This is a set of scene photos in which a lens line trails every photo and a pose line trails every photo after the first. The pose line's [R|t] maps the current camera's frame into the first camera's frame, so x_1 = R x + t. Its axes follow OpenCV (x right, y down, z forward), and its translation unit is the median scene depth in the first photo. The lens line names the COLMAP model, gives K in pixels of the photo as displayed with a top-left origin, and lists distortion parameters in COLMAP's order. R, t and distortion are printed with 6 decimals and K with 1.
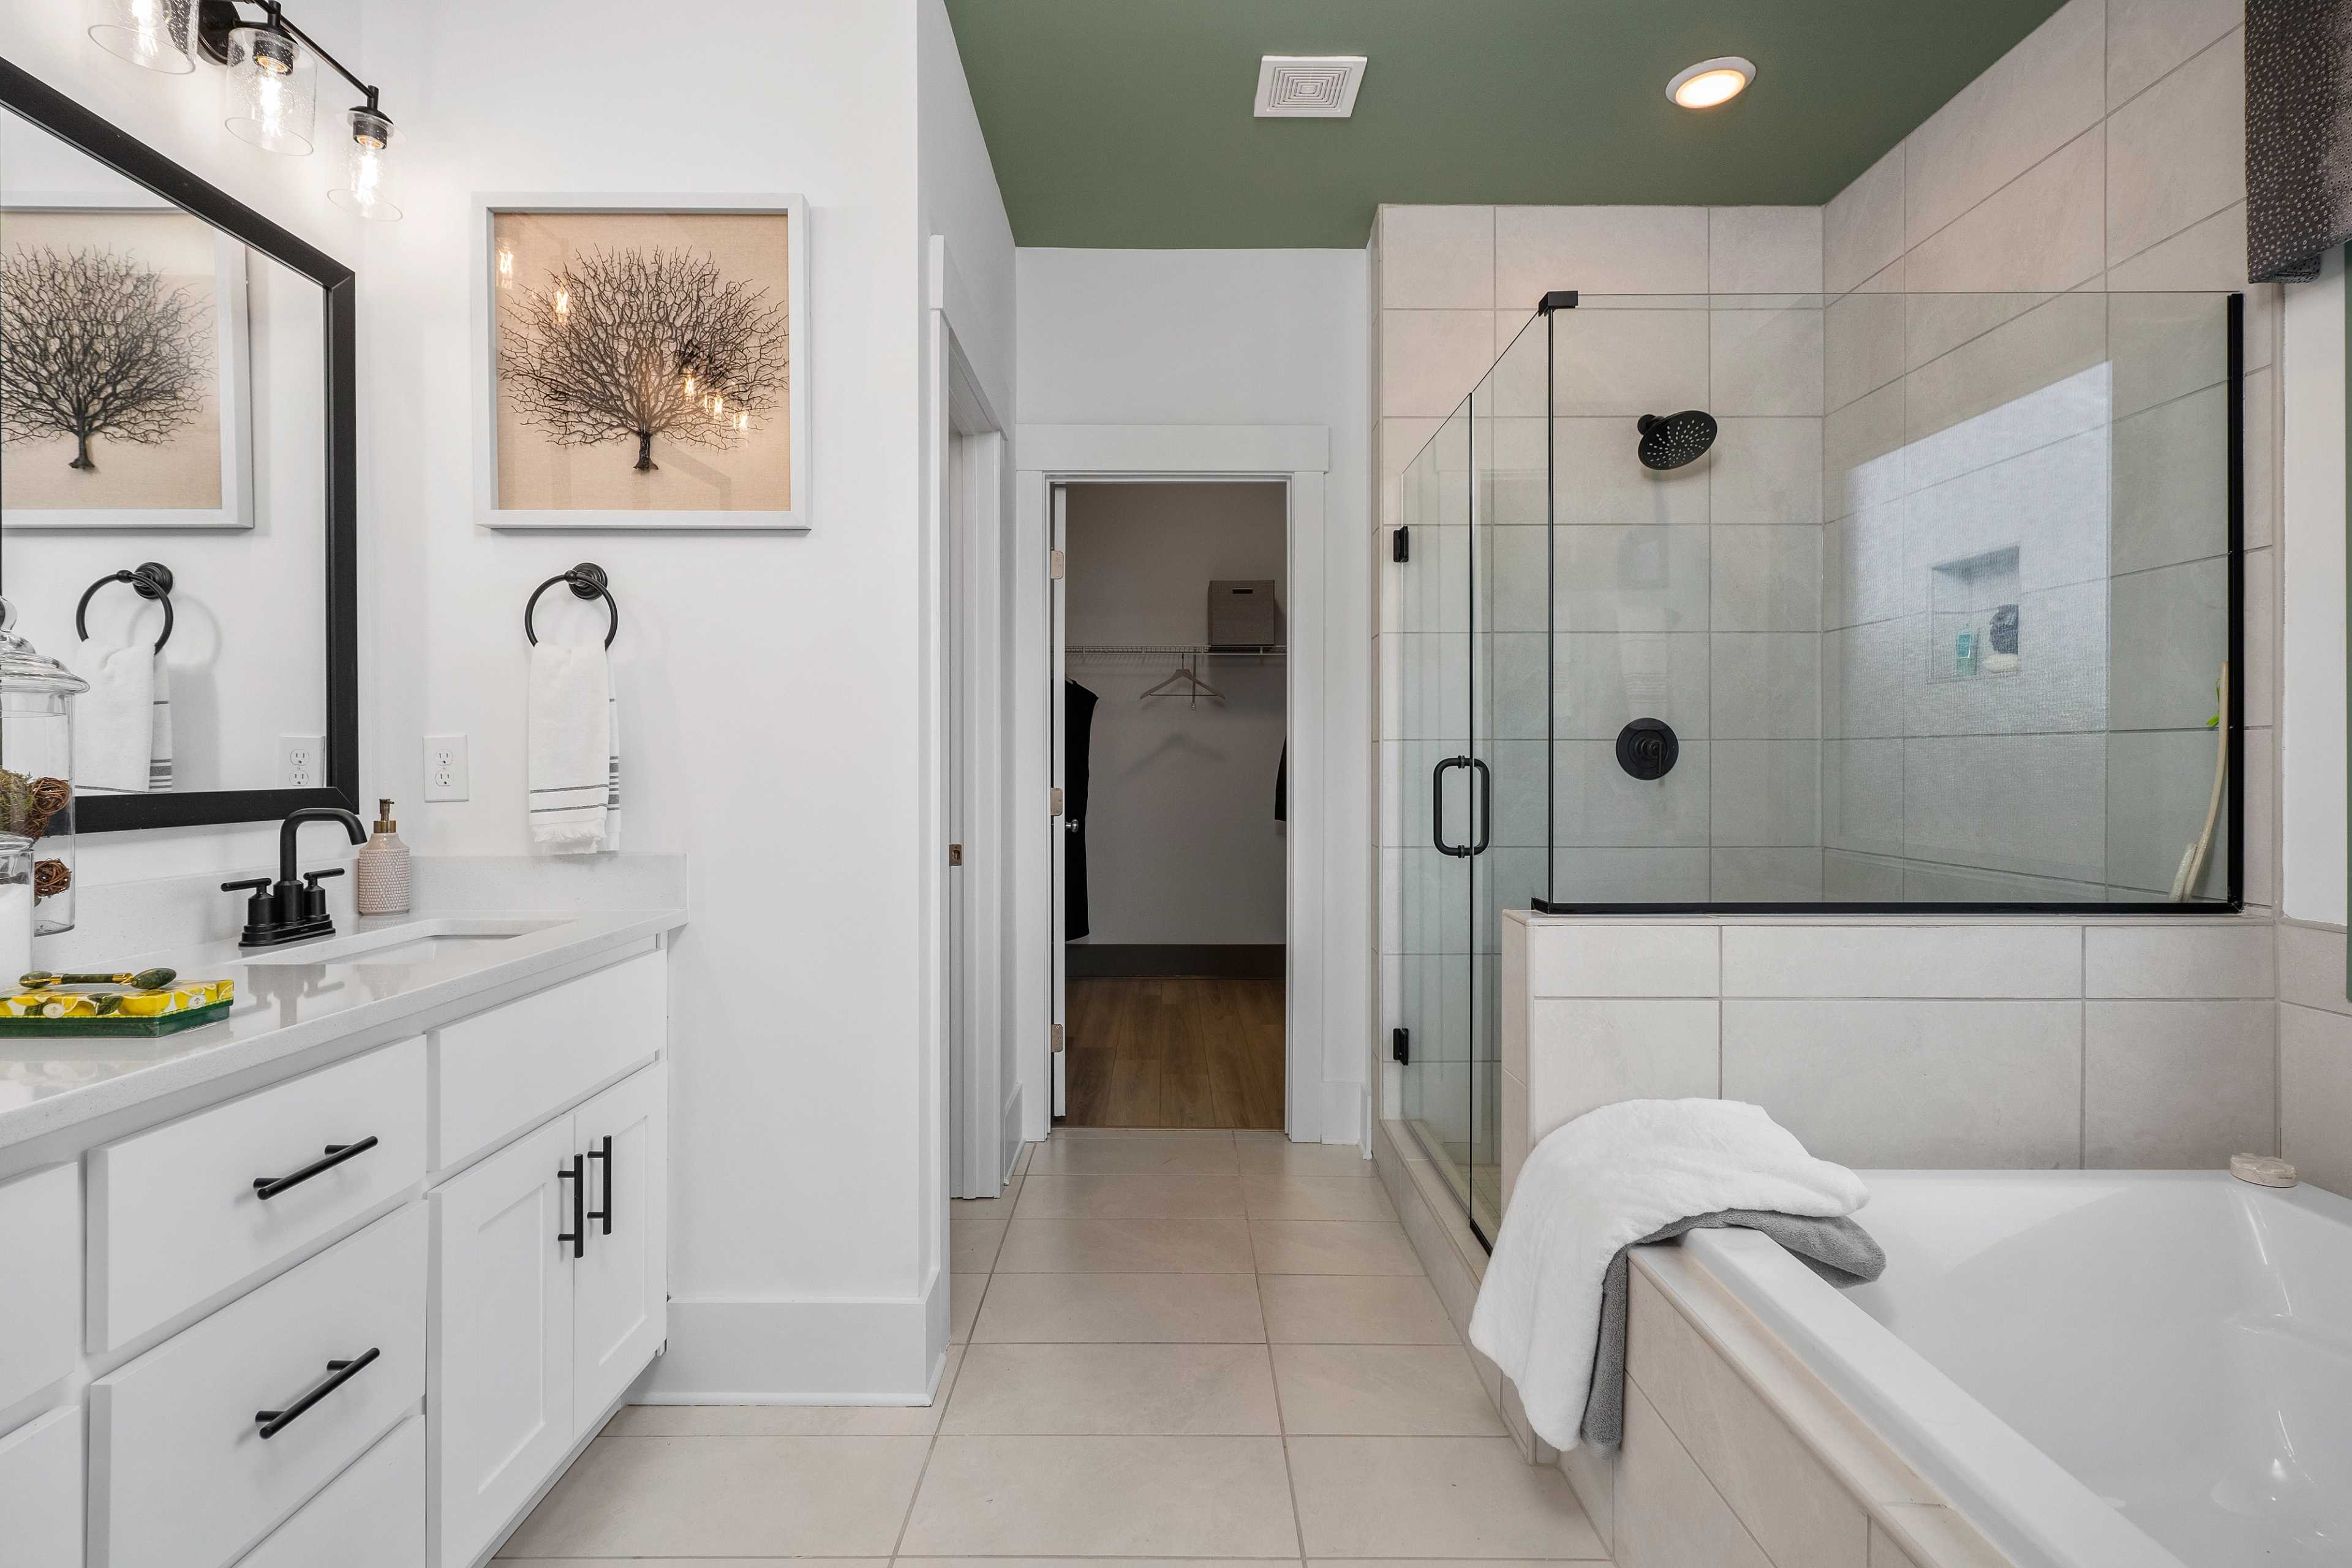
lens RADIAL K [[1140.8, 0, 1155.6], [0, 1140.8, 771.5], [0, 0, 1]] dist [0.006181, 0.000058]
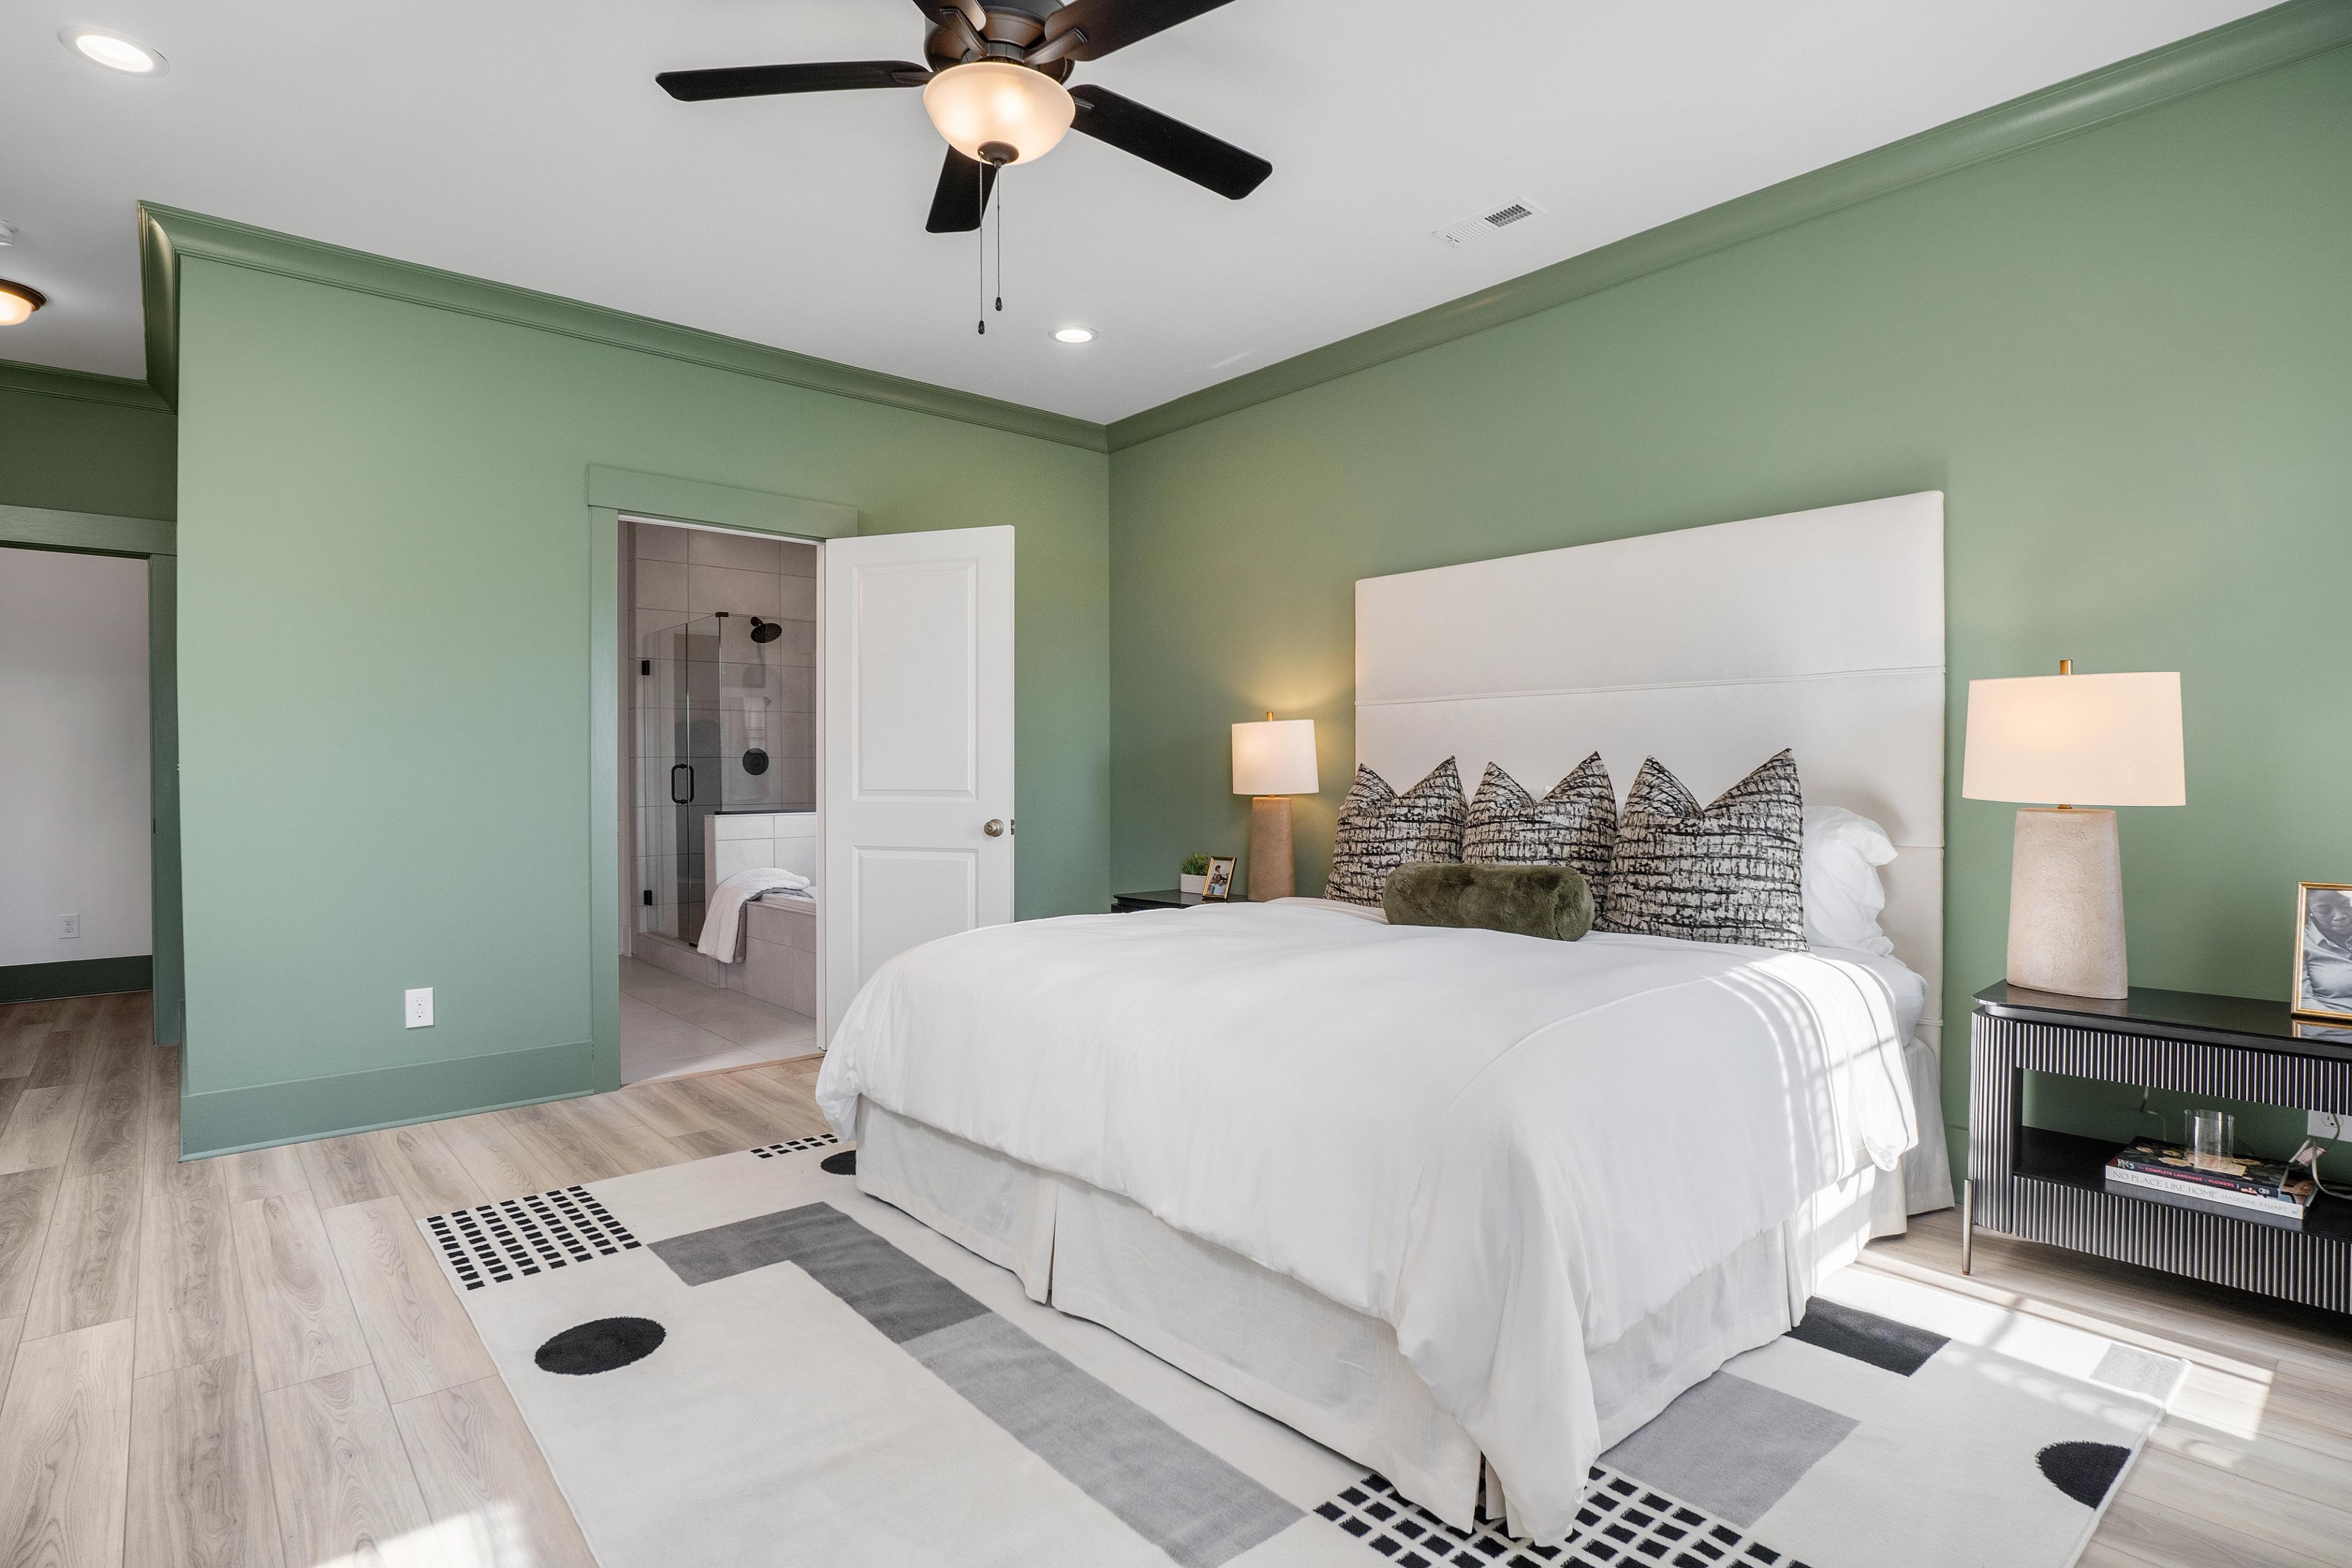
lens RADIAL K [[1196.3, 0, 1171.0], [0, 1196.3, 771.3], [0, 0, 1]] dist [-0.000643, 0.000352]
pose [[0.751681, -0.006516, 0.659495, -0.569769], [0.012573, 0.999911, -0.004451, 0.024325], [-0.659407, 0.011637, 0.751696, -1.456205]]
